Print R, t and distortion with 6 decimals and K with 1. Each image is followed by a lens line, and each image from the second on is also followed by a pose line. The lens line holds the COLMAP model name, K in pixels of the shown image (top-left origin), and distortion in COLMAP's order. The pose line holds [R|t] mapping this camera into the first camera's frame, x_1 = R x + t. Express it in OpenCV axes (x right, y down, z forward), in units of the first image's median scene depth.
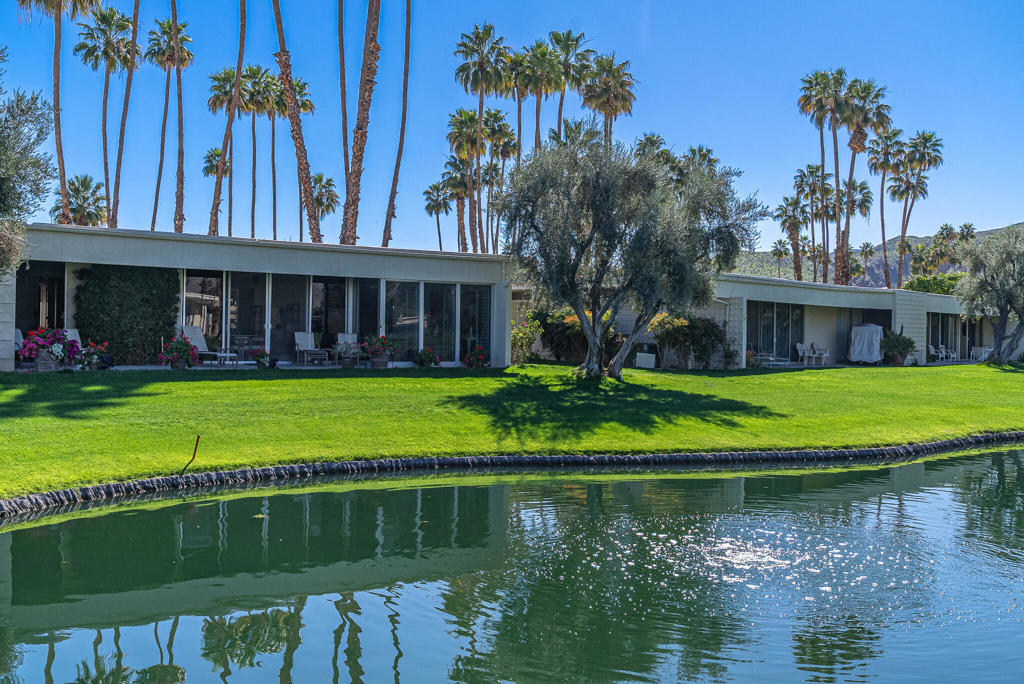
lens RADIAL K [[1080.8, 0, 510.6], [0, 1080.8, 340.6], [0, 0, 1]] dist [0.008059, 0.000000]
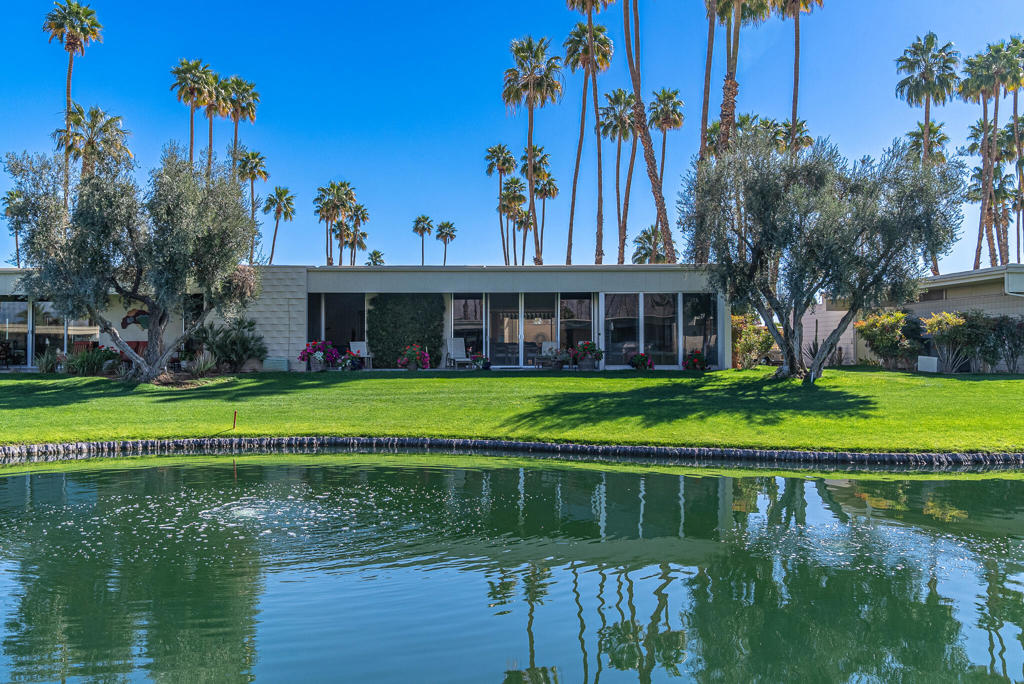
lens RADIAL K [[943.0, 0, 513.5], [0, 943.0, 342.8], [0, 0, 1]] dist [-0.003461, 0.000000]
pose [[0.778689, -0.024469, -0.626932, 0.469338], [0.011634, 0.999631, -0.024565, 0.021285], [0.627302, 0.011835, 0.778686, 0.180683]]
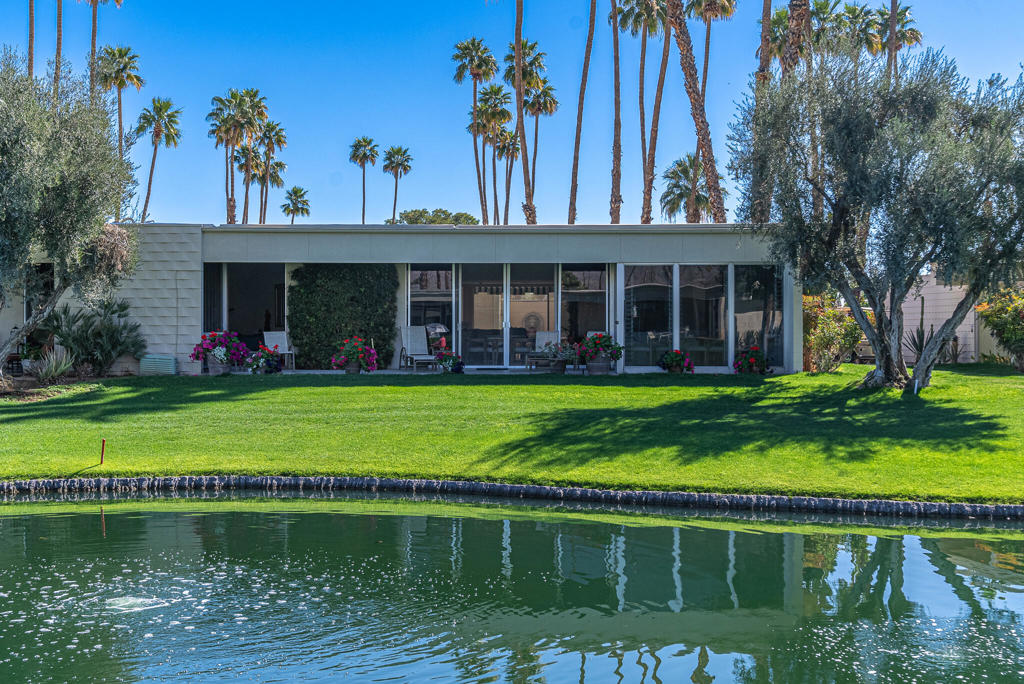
lens RADIAL K [[1340.1, 0, 512.1], [0, 1340.1, 344.2], [0, 0, 1]] dist [0.019701, 0.000000]
pose [[0.788057, -0.009650, -0.615527, 0.471792], [0.010766, 0.999940, -0.001893, 0.004830], [0.615508, -0.005135, 0.788114, 0.173158]]
